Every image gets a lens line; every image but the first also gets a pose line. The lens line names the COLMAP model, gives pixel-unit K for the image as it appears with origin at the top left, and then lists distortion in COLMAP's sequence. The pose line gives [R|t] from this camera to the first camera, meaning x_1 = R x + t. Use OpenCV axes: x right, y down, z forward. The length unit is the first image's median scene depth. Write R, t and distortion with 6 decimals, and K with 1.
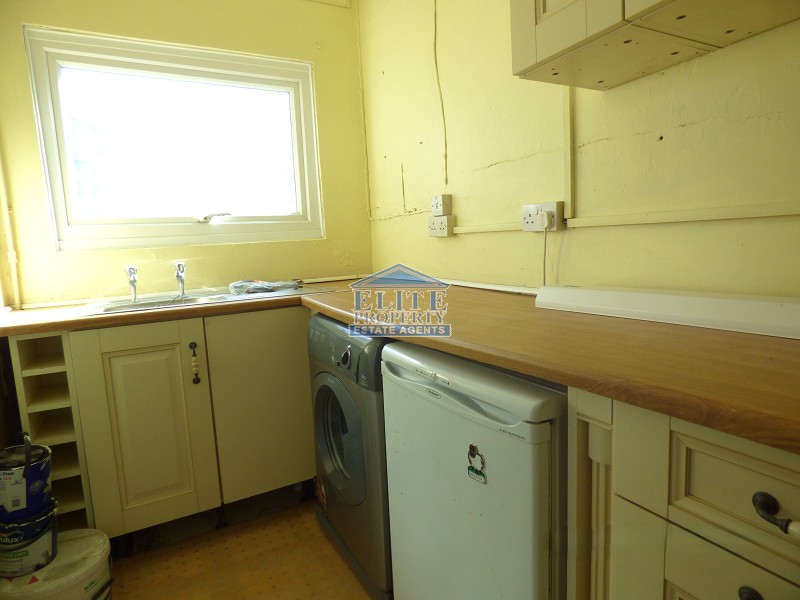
lens RADIAL K [[476.2, 0, 398.2], [0, 476.2, 300.1], [0, 0, 1]] dist [0.008931, 0.000607]
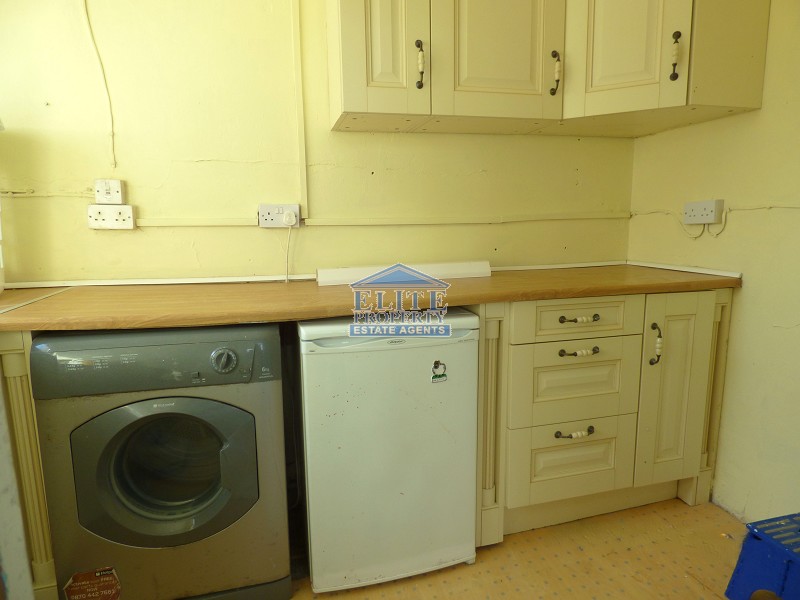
lens RADIAL K [[476.2, 0, 398.5], [0, 476.2, 299.6], [0, 0, 1]] dist [0.008931, 0.000607]
pose [[0.246685, -0.104747, 0.963418, -0.882481], [0.120024, 0.989790, 0.076882, -0.020663], [-0.961635, 0.096667, 0.256738, 0.449136]]
